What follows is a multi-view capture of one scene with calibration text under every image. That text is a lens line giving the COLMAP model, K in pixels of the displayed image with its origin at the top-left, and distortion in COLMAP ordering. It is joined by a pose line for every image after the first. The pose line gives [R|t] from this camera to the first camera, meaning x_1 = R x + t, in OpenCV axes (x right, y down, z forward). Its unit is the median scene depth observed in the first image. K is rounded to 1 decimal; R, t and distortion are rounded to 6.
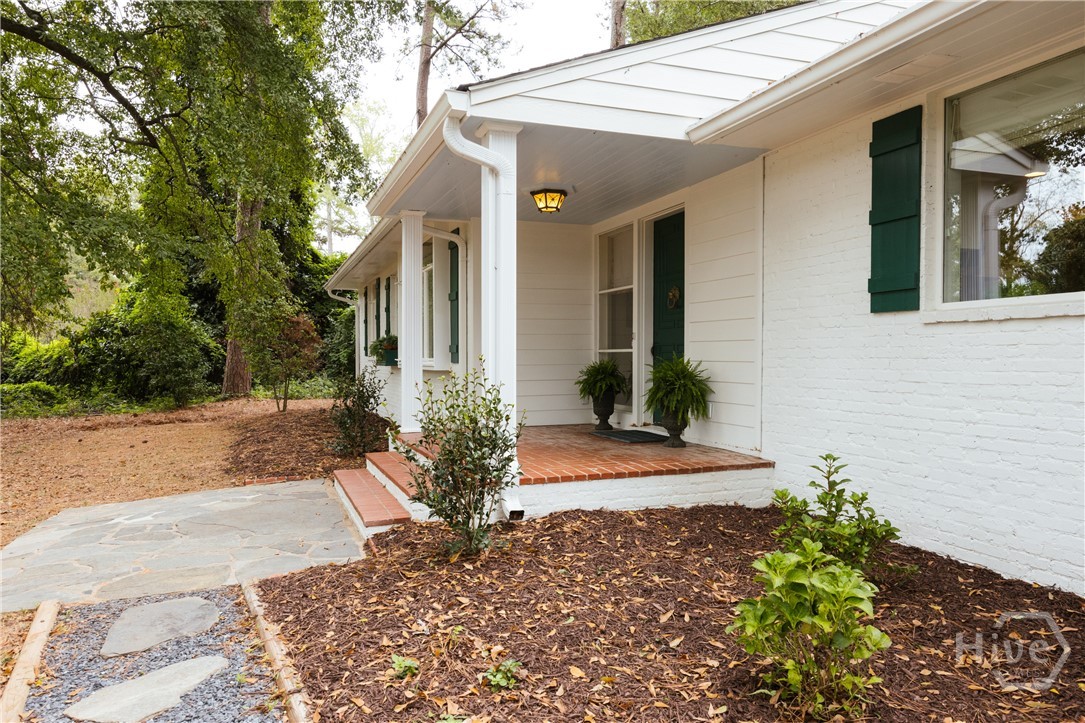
lens RADIAL K [[705.3, 0, 542.8], [0, 705.3, 363.0], [0, 0, 1]] dist [-0.005103, 0.003170]
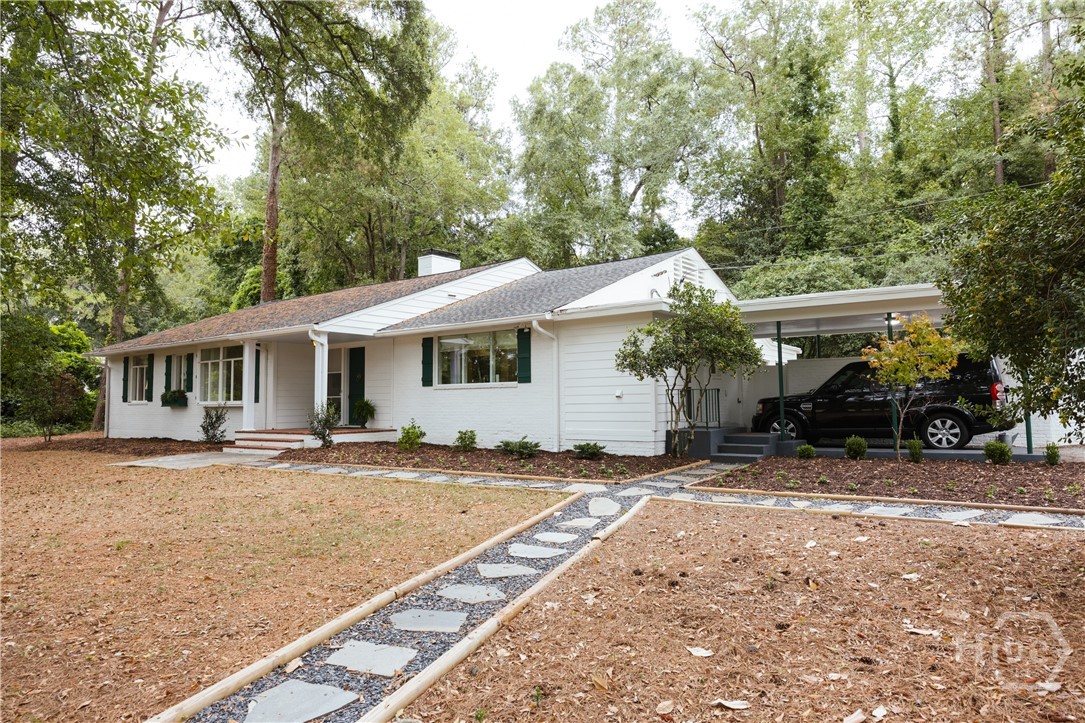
lens RADIAL K [[705.3, 0, 545.7], [0, 705.3, 364.6], [0, 0, 1]] dist [-0.005103, 0.003170]
pose [[0.831703, 0.019440, 0.554880, -1.058651], [0.016501, 0.998080, -0.059700, 0.050049], [-0.554975, 0.058809, 0.829786, -2.445581]]
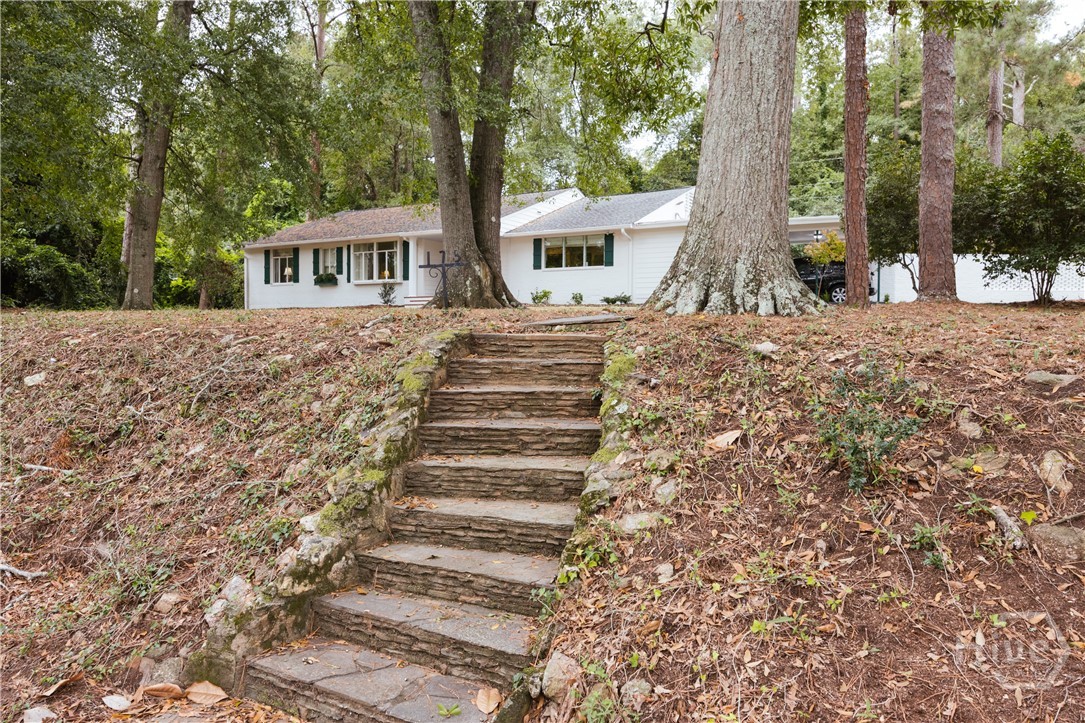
lens RADIAL K [[746.1, 0, 547.5], [0, 746.1, 361.8], [0, 0, 1]] dist [-0.005389, -0.000735]
pose [[0.754414, -0.022224, 0.656023, -3.496129], [0.000255, 0.999437, 0.033565, 0.483323], [-0.656399, -0.025155, 0.753994, -3.758231]]
